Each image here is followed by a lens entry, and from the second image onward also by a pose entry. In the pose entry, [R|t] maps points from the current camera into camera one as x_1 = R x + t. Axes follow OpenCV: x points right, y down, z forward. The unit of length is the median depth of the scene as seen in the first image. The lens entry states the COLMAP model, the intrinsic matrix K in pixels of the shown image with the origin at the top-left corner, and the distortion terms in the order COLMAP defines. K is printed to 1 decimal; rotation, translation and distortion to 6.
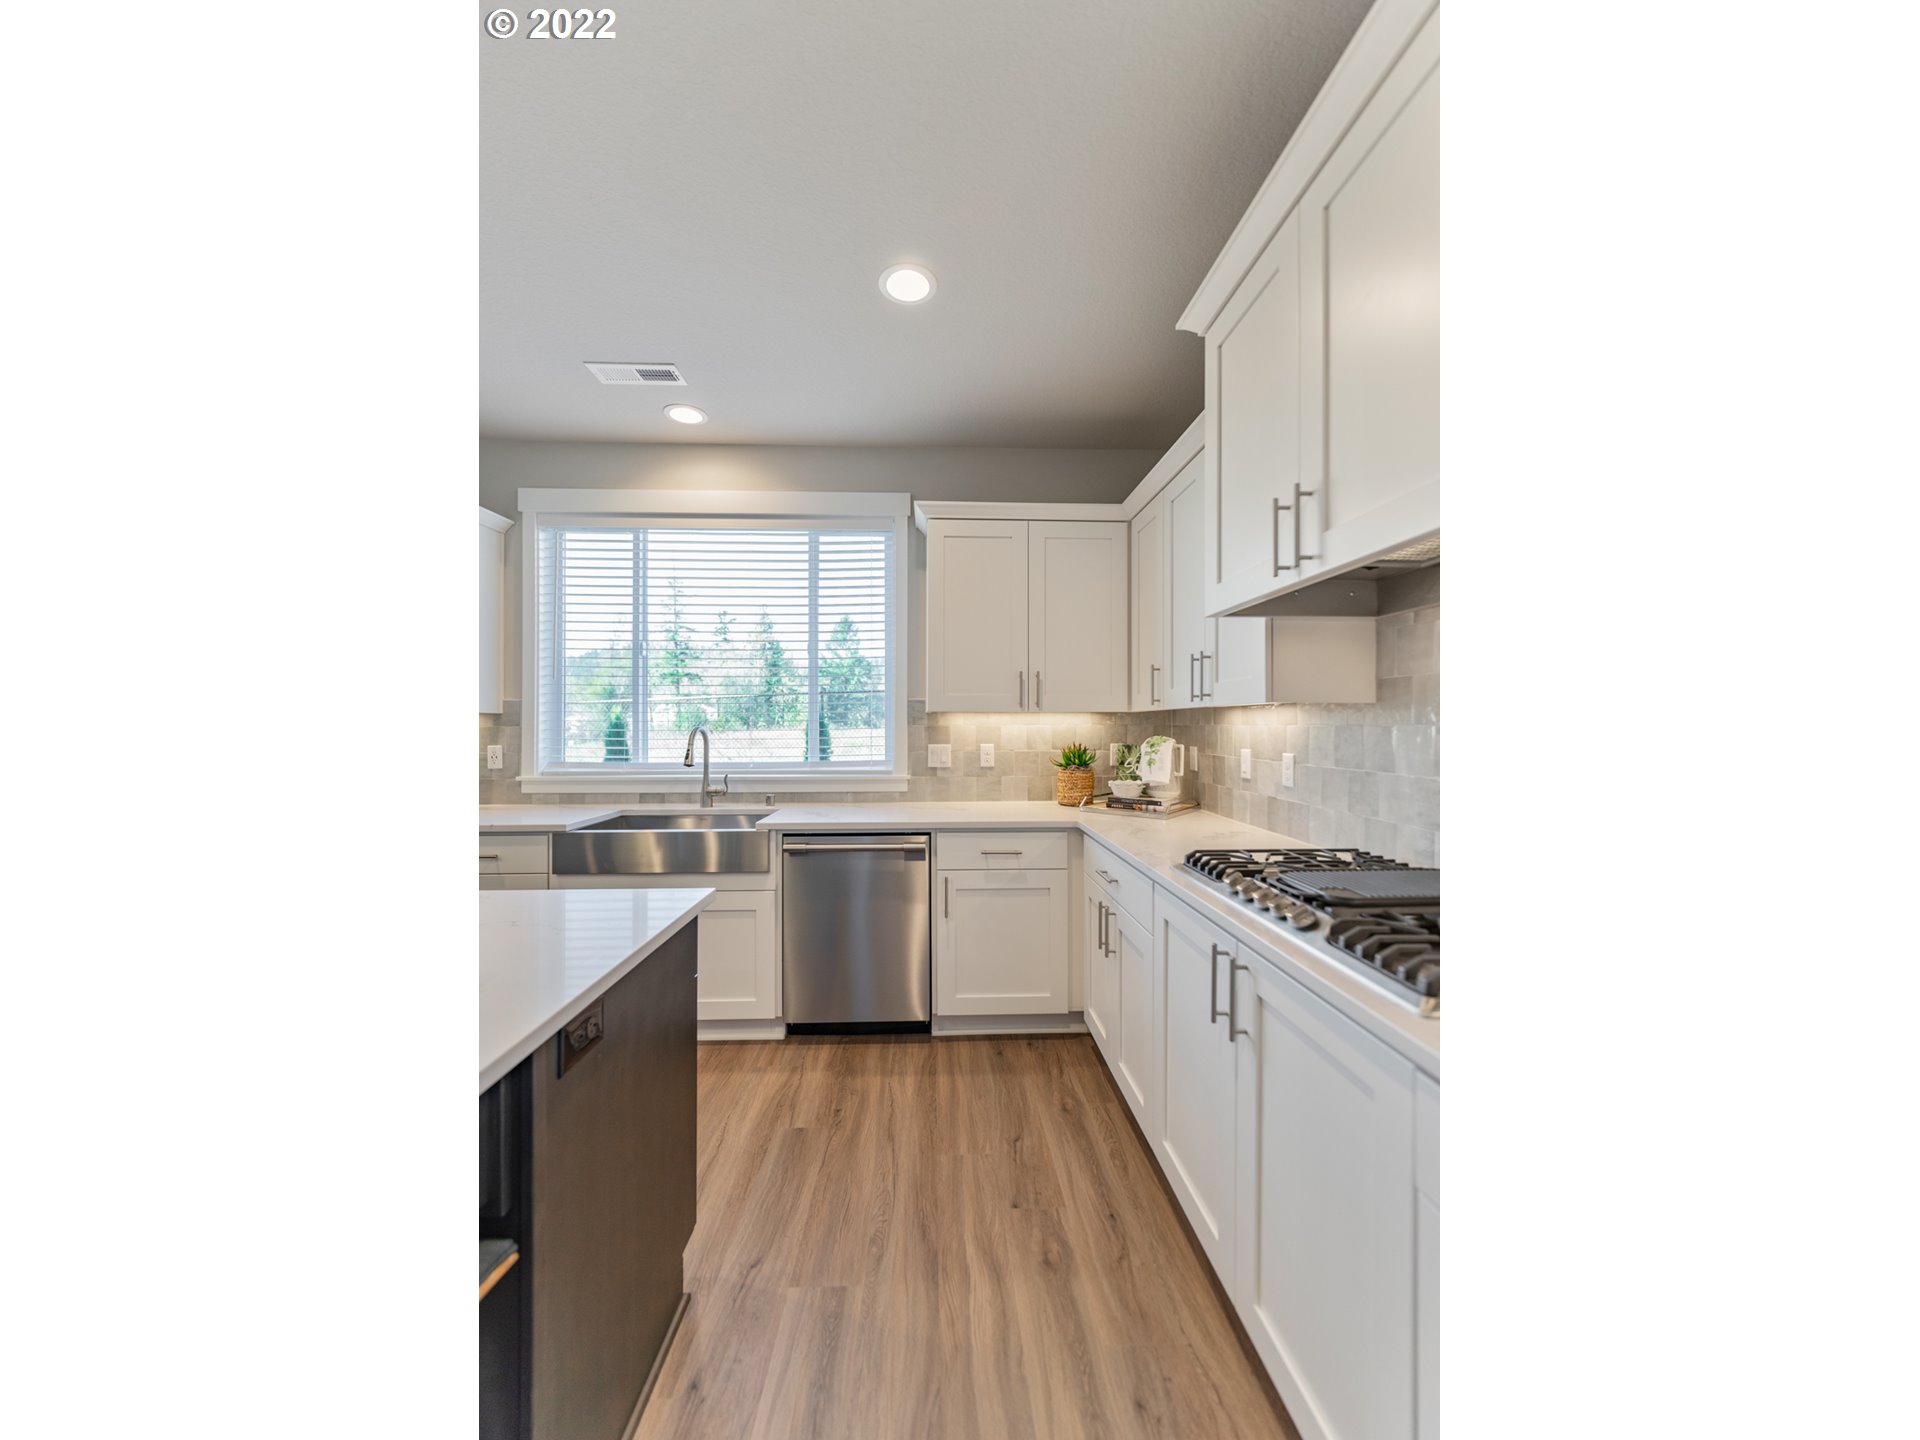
lens RADIAL K [[634.3, 0, 951.2], [0, 634.3, 722.3], [0, 0, 1]] dist [-0.000380, 0.000009]
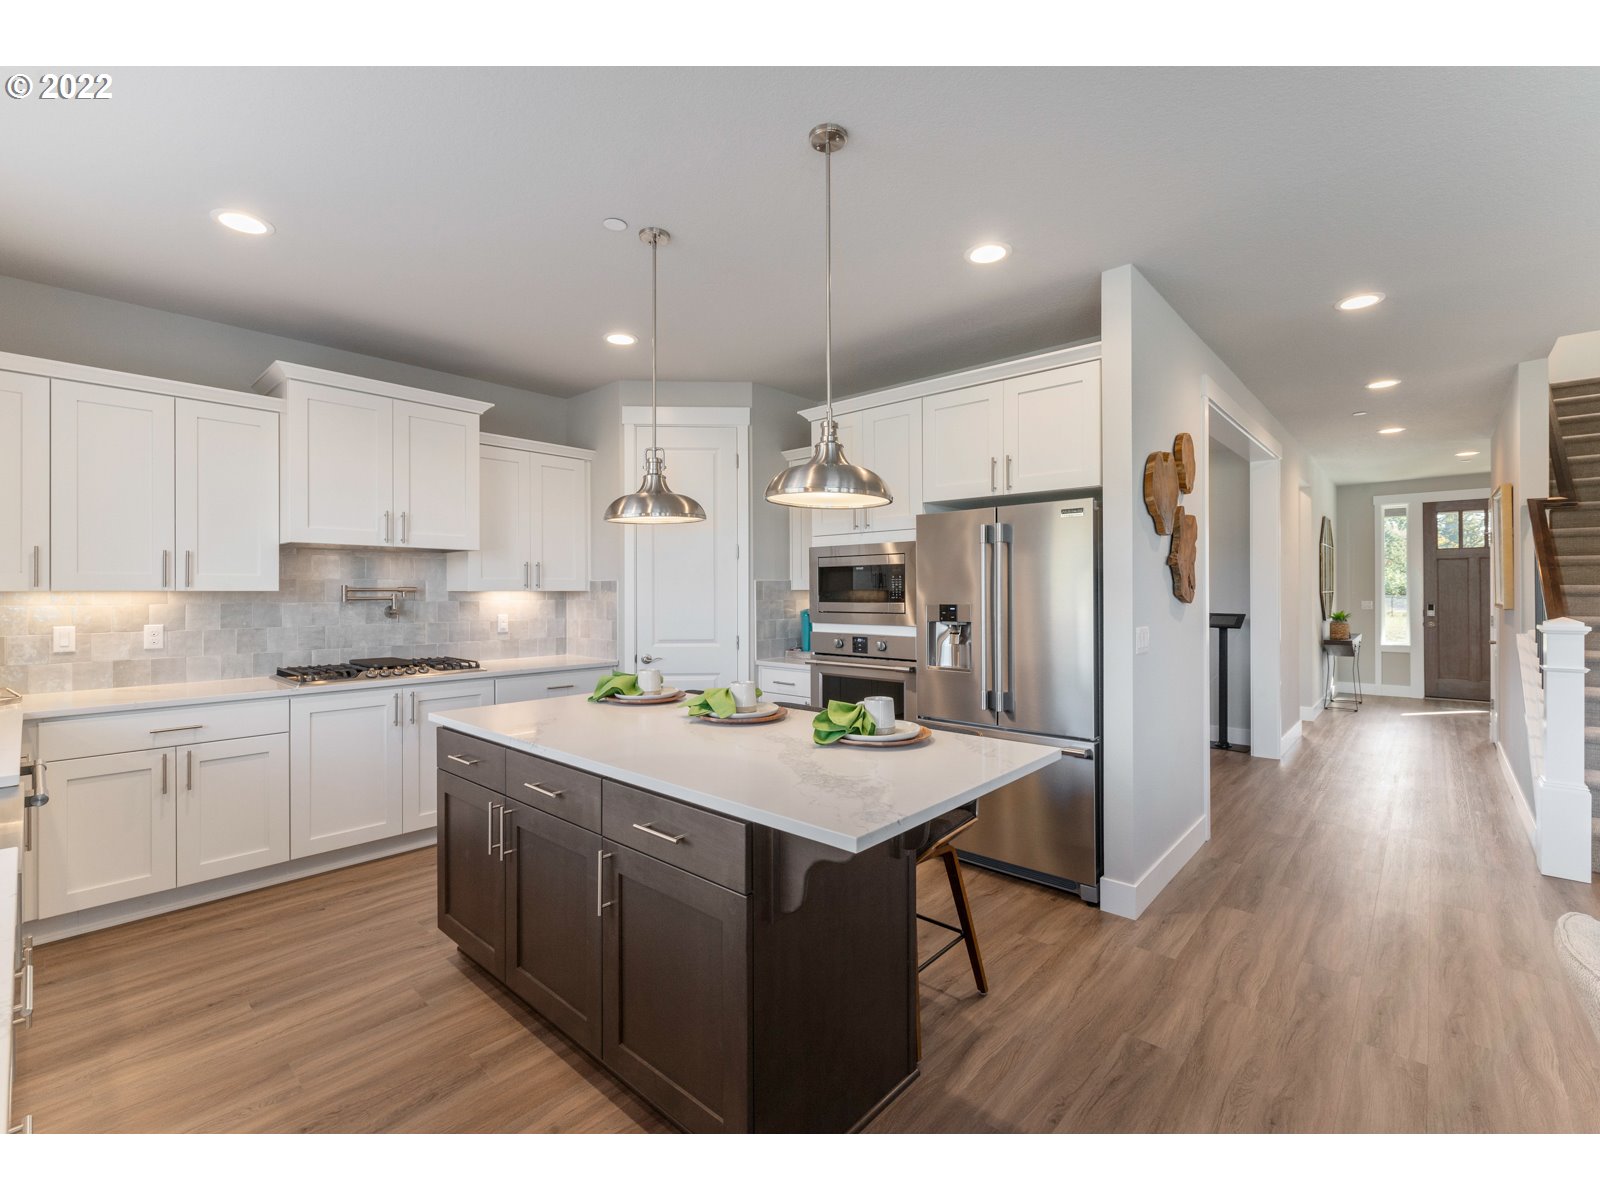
lens RADIAL K [[702.8, 0, 801.7], [0, 702.8, 589.2], [0, 0, 1]] dist [0.000162, 0.000285]
pose [[-0.720253, 0.003981, 0.693700, -1.101354], [0.001760, 0.999991, -0.003911, -0.013498], [-0.693709, -0.001596, -0.720253, 0.801183]]
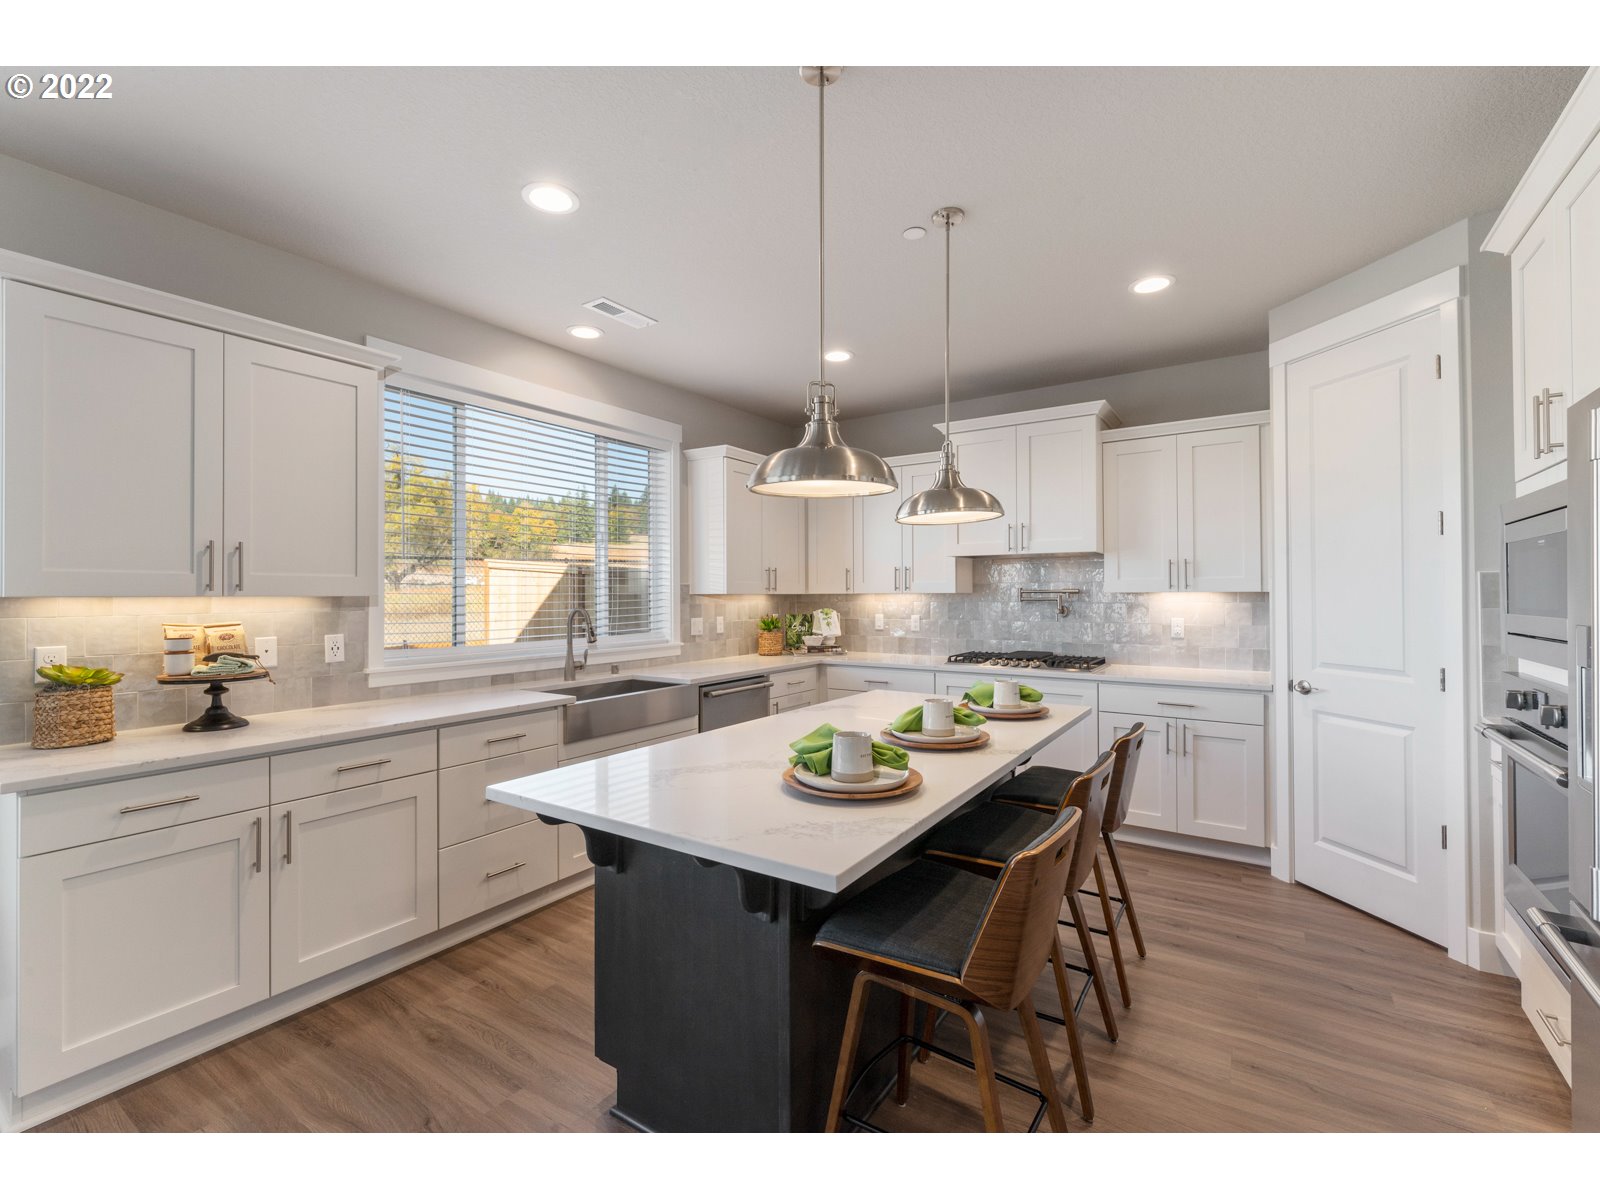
lens RADIAL K [[702.8, 0, 801.7], [0, 702.8, 589.2], [0, 0, 1]] dist [0.000162, 0.000285]
pose [[0.582519, 0.004474, 0.812805, -1.136658], [0.003018, 0.999966, -0.007667, -0.014214], [-0.812811, 0.006919, 0.582486, -0.041529]]
